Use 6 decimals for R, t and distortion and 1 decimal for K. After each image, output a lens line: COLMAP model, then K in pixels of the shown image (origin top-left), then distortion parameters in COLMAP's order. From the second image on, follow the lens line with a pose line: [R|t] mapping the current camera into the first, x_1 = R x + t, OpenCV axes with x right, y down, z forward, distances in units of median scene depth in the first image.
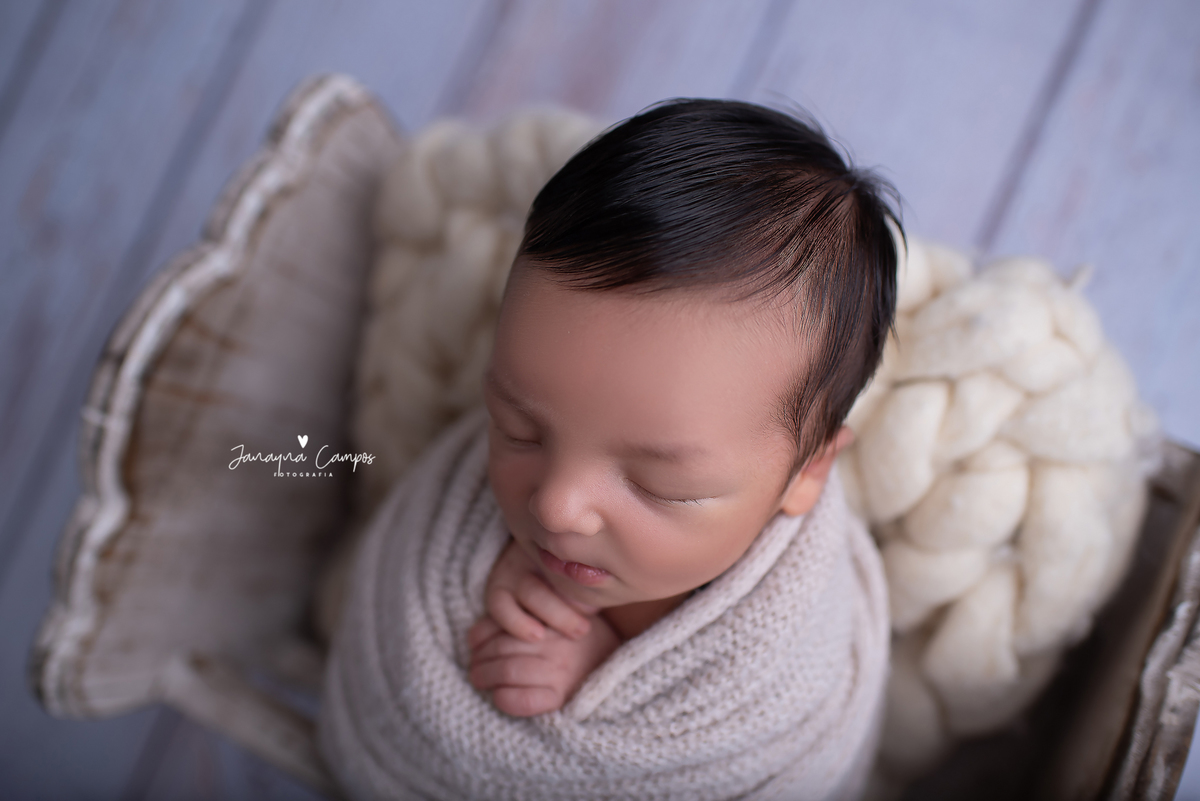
lens RADIAL K [[1197.8, 0, 600.0], [0, 1197.8, 400.5], [0, 0, 1]] dist [-0.102978, 0.124019]
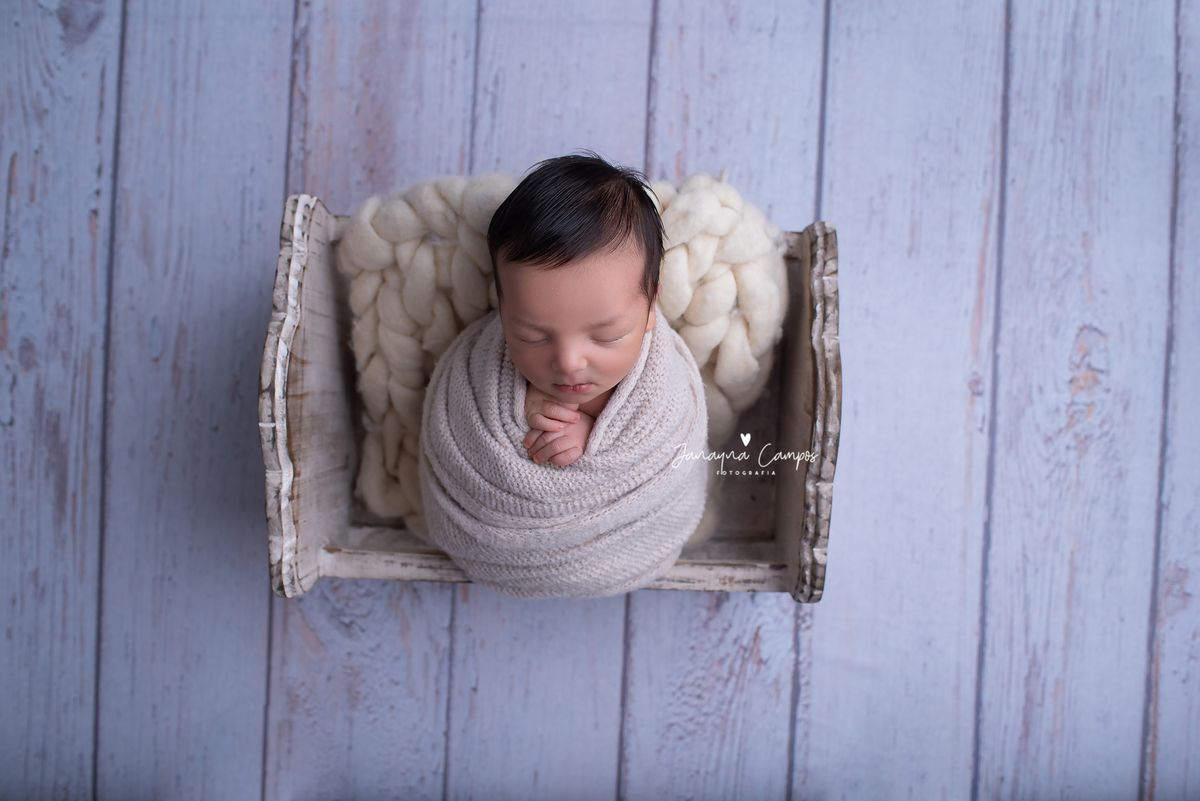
lens RADIAL K [[1173.1, 0, 564.1], [0, 1173.1, 378.0], [0, 0, 1]] dist [-0.047148, -0.015597]
pose [[0.897740, -0.371579, 0.236625, -0.508876], [0.350683, 0.927894, 0.126629, -0.145676], [-0.266615, -0.030699, 0.963314, -1.007107]]
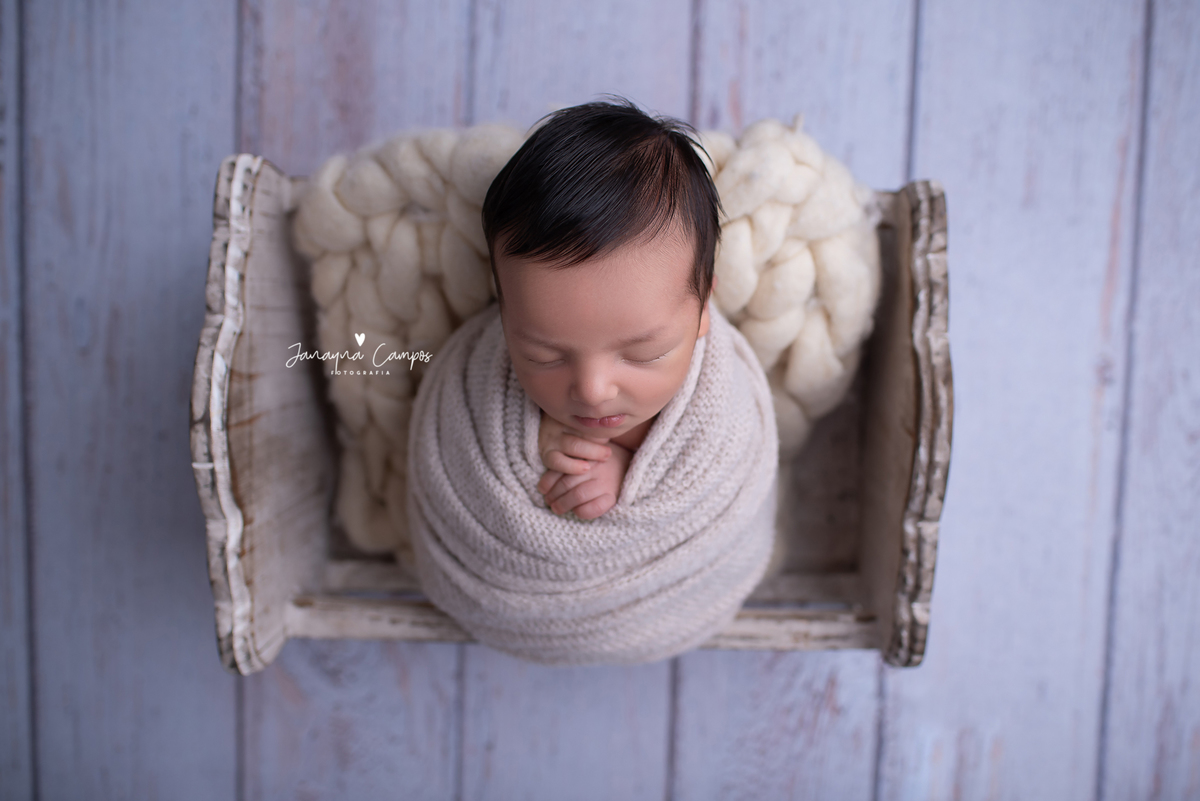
lens RADIAL K [[1248.4, 0, 600.0], [0, 1248.4, 400.5], [0, 0, 1]] dist [-0.063108, 0.035624]
pose [[0.891658, -0.404844, 0.202601, -0.339979], [0.364255, 0.907327, 0.209945, -0.231243], [-0.268820, -0.113400, 0.956492, -0.599409]]
